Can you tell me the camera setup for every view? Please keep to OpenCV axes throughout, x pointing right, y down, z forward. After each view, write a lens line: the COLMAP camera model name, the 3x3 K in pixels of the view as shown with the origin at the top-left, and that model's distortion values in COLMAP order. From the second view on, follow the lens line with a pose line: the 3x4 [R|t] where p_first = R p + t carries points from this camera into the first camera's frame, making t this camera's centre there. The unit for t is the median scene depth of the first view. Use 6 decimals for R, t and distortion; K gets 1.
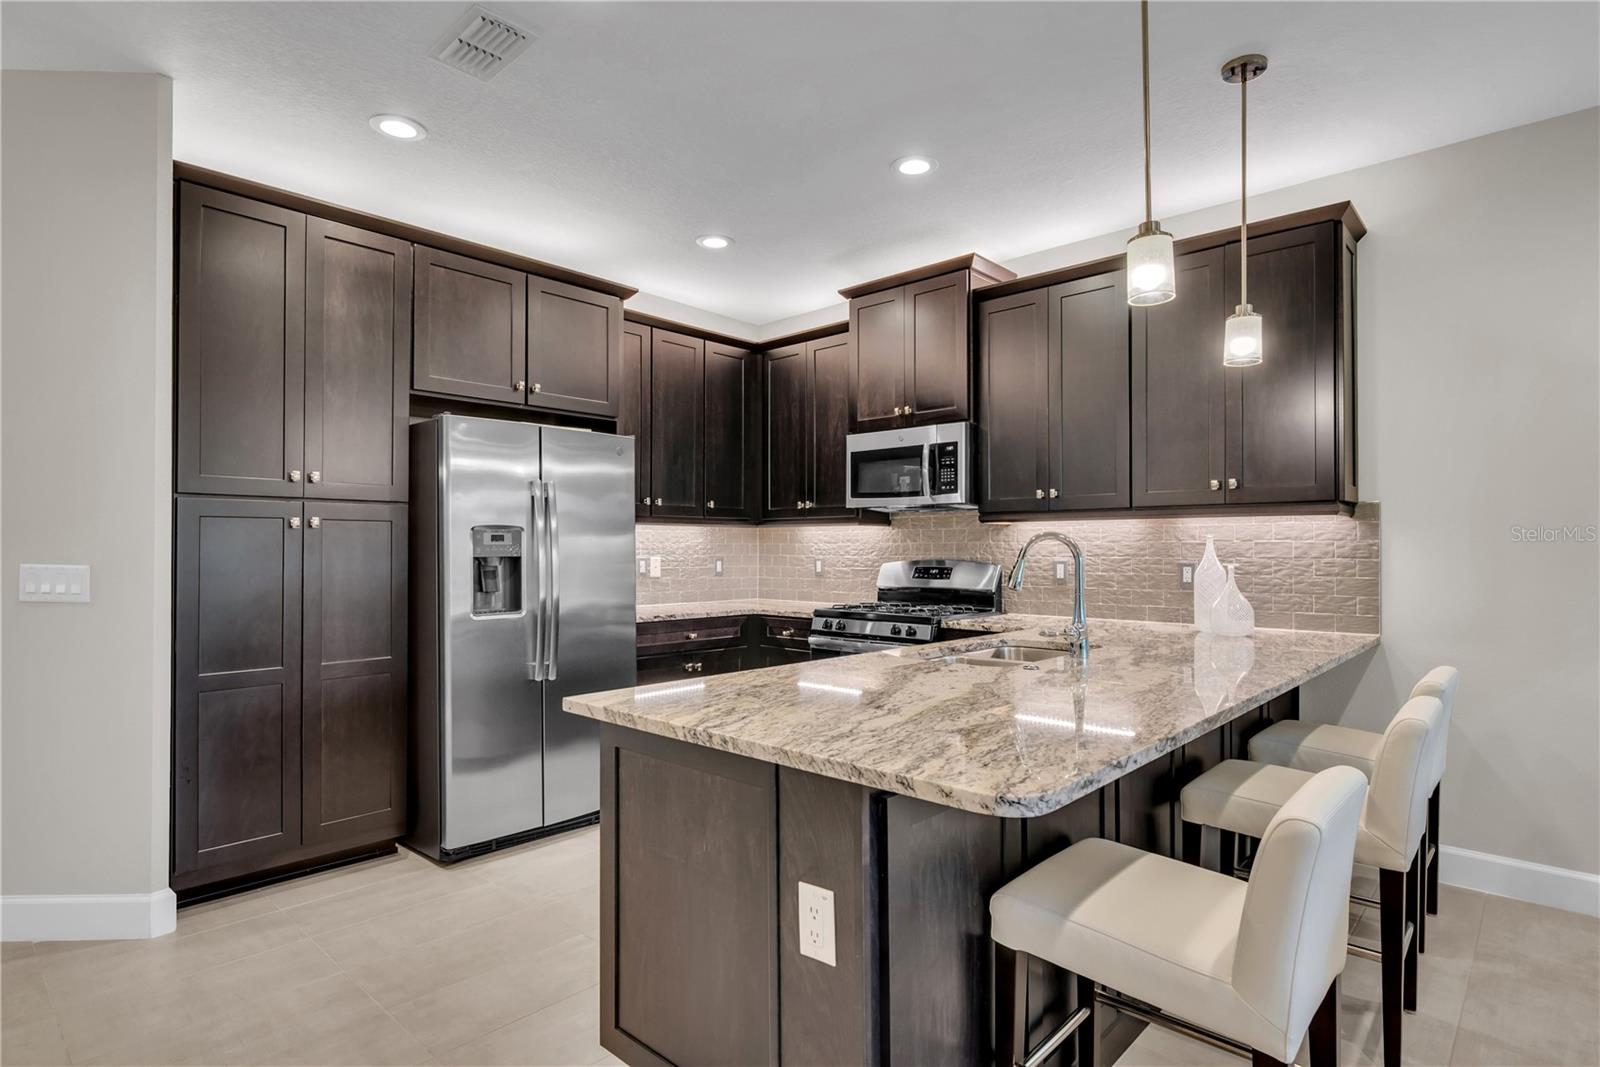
lens RADIAL K [[820.5, 0, 804.5], [0, 820.5, 543.3], [0, 0, 1]] dist [-0.002931, 0.001180]
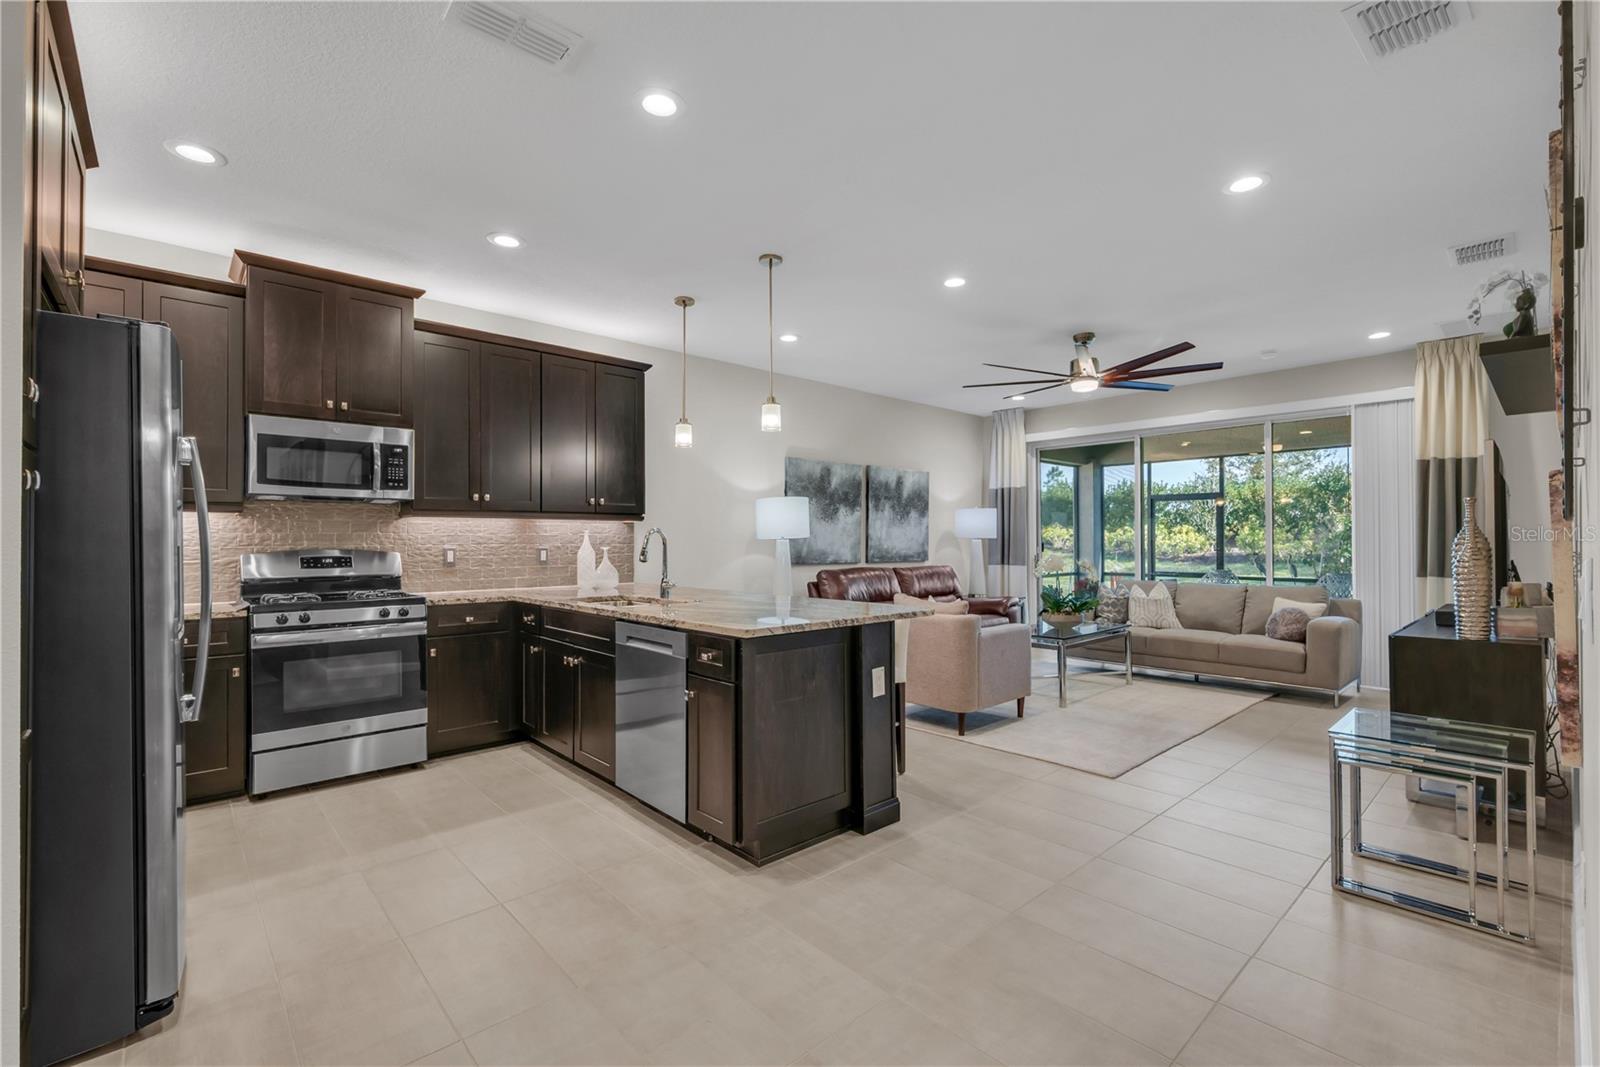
lens RADIAL K [[695.7, 0, 811.5], [0, 695.7, 539.4], [0, 0, 1]] dist [-0.000038, -0.000582]
pose [[0.075873, 0.003148, 0.997113, -0.818294], [-0.005713, 0.999980, -0.002723, 0.007994], [-0.997101, -0.005490, 0.075889, 0.391176]]
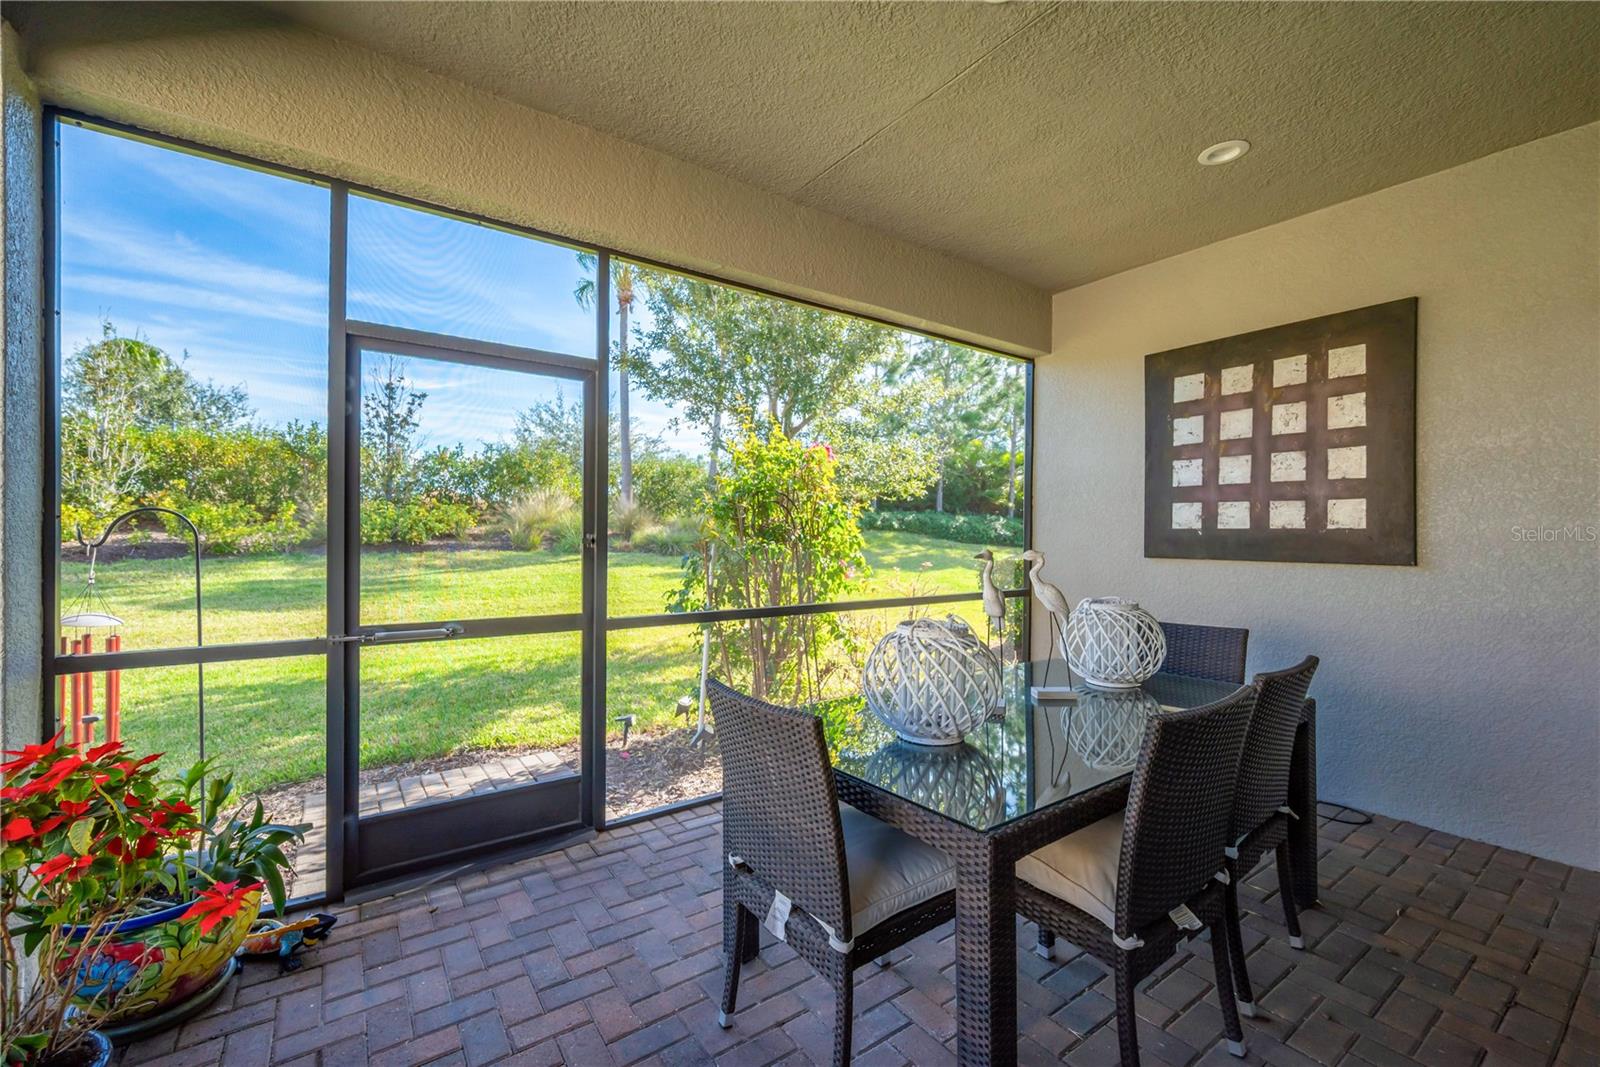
lens RADIAL K [[661.7, 0, 816.1], [0, 661.7, 524.1], [0, 0, 1]] dist [0.000129, 0.000081]
pose [[-0.977663, -0.006475, 0.210078, 1.524246], [-0.010193, 0.999810, -0.016619, 0.023447], [-0.209930, -0.018389, -0.977543, -0.224890]]
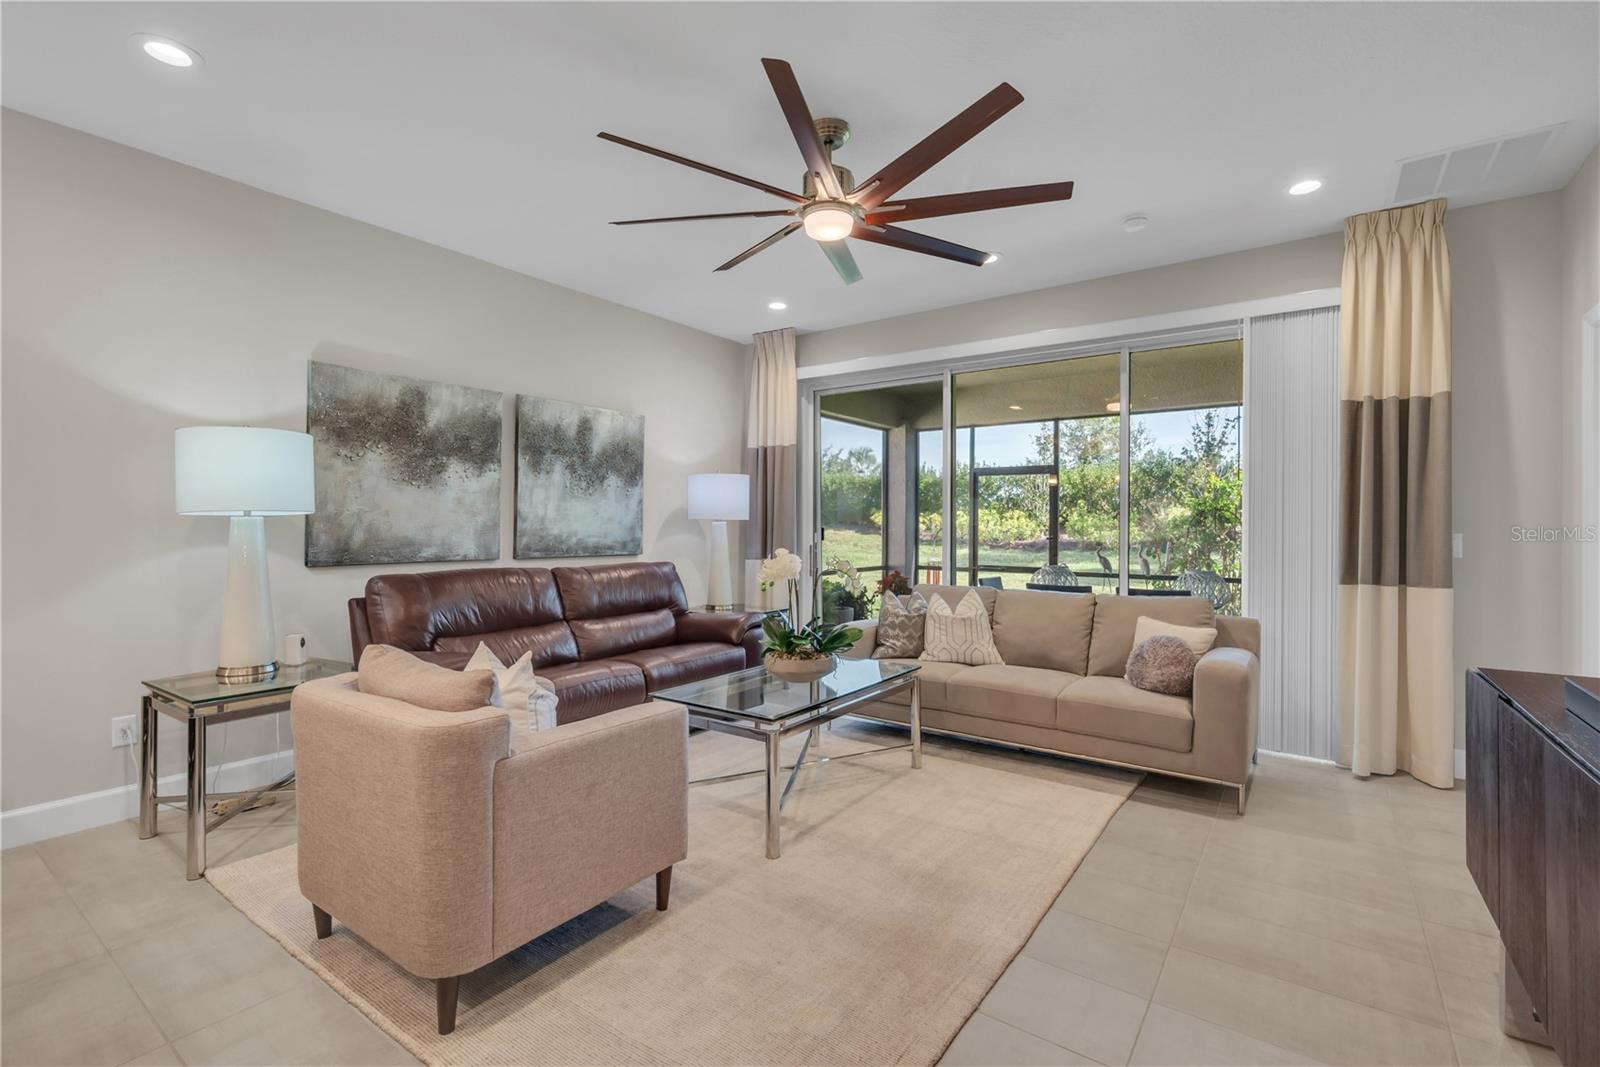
lens RADIAL K [[715.1, 0, 800.1], [0, 715.1, 529.1], [0, 0, 1]] dist [0.001571, 0.000124]
pose [[-0.120664, -0.004877, 0.992681, -0.096222], [-0.013061, 0.999909, 0.003325, 0.007583], [-0.992608, -0.012565, -0.120716, 0.054479]]
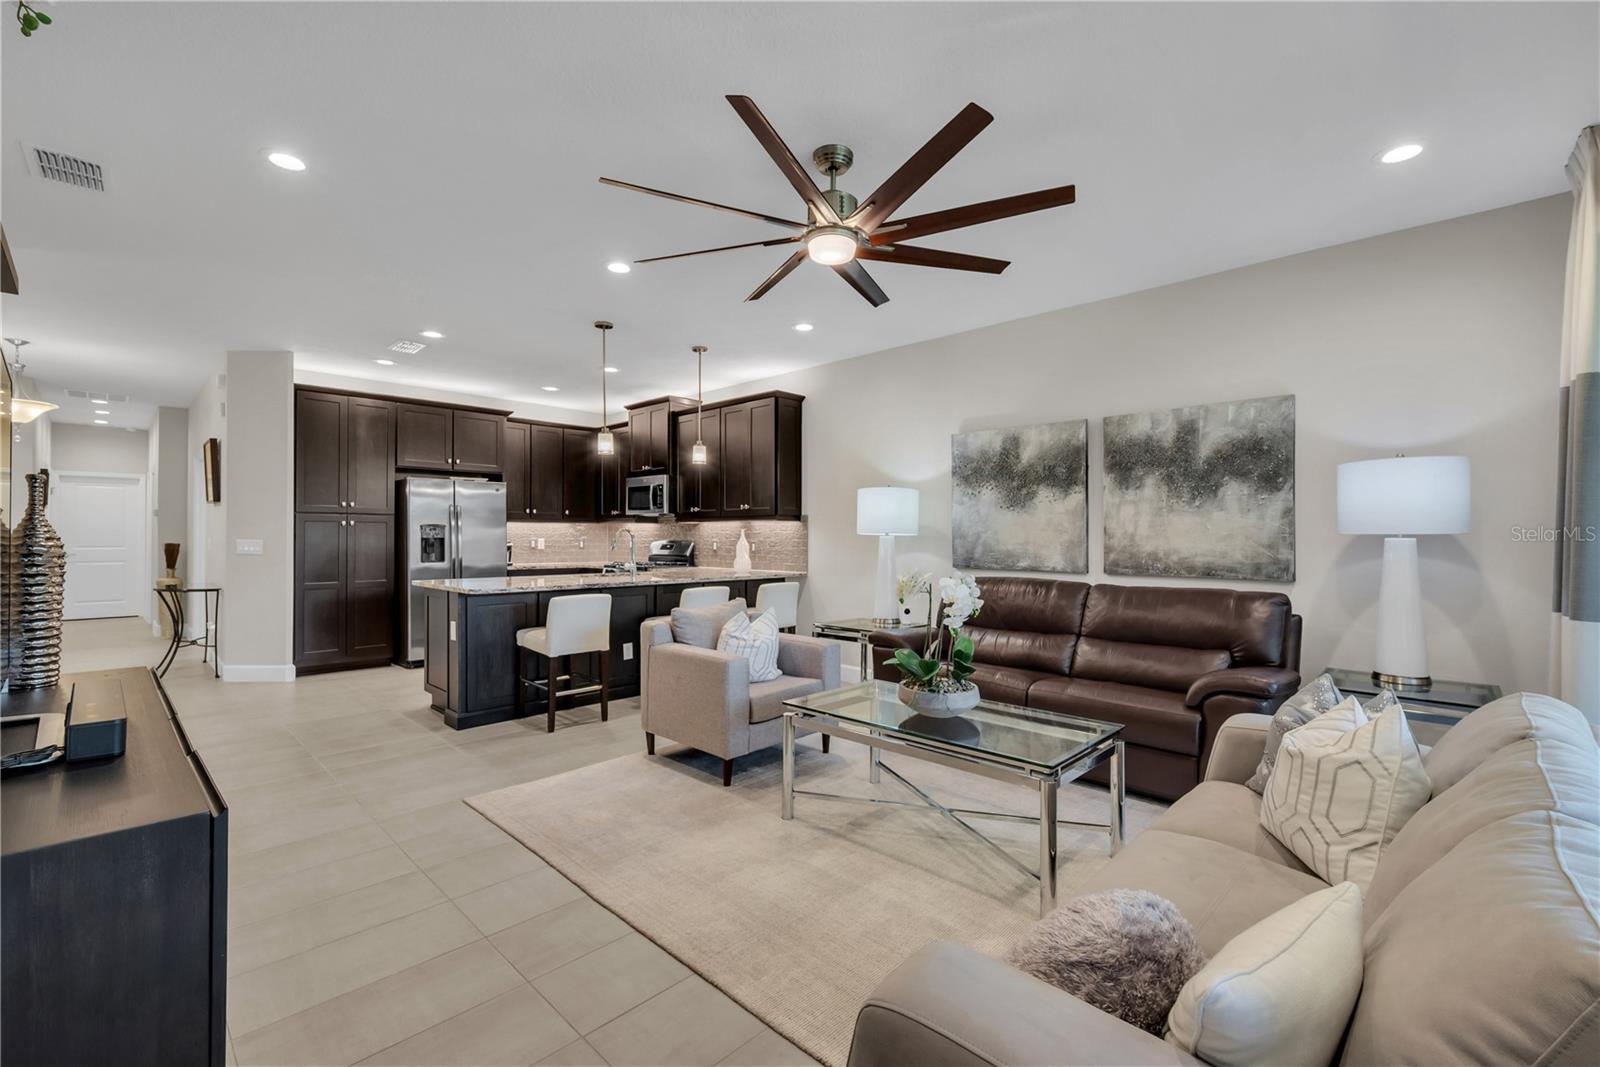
lens RADIAL K [[695.7, 0, 816.2], [0, 695.7, 534.9], [0, 0, 1]] dist [-0.000038, -0.000582]
pose [[0.999803, 0.003042, -0.019621, 0.670887], [-0.002914, 0.999974, 0.006557, -0.007438], [0.019640, -0.006499, 0.999786, -0.847205]]
